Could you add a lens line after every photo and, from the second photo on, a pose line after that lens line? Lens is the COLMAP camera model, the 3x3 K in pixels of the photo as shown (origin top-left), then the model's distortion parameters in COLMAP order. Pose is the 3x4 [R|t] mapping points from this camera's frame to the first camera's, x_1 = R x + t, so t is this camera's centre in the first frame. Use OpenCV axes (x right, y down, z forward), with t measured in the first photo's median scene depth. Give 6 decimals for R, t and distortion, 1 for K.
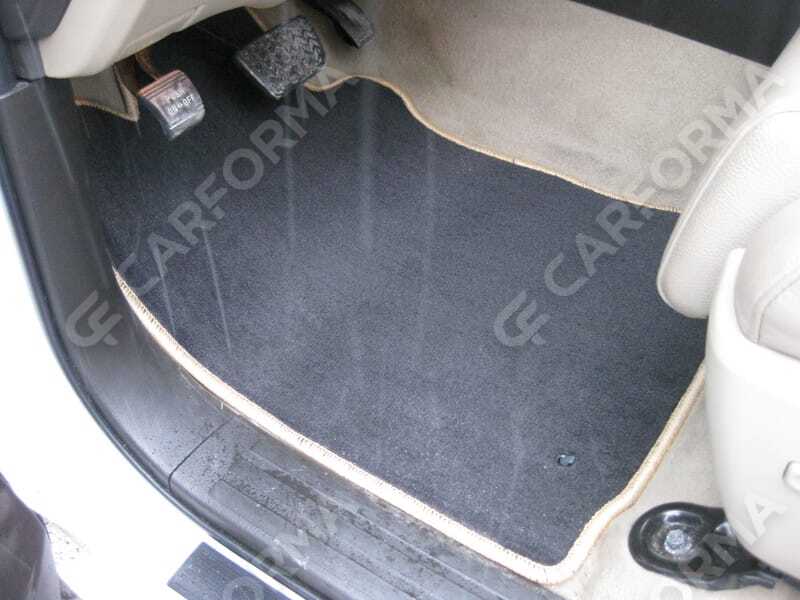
lens RADIAL K [[900.4, 0, 400.0], [0, 900.4, 300.0], [0, 0, 1]] dist [-0.138191, 0.010981]
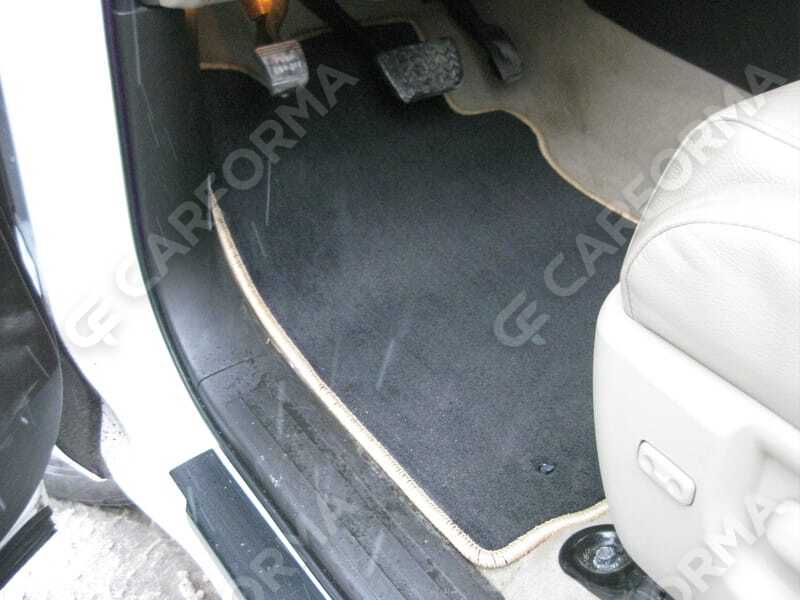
lens RADIAL K [[900.4, 0, 400.0], [0, 900.4, 300.0], [0, 0, 1]] dist [-0.138191, 0.010981]
pose [[0.936039, 0.238944, -0.258333, 0.252131], [-0.262417, 0.963085, -0.060034, 0.100096], [0.234452, 0.123985, 0.964189, -0.056068]]
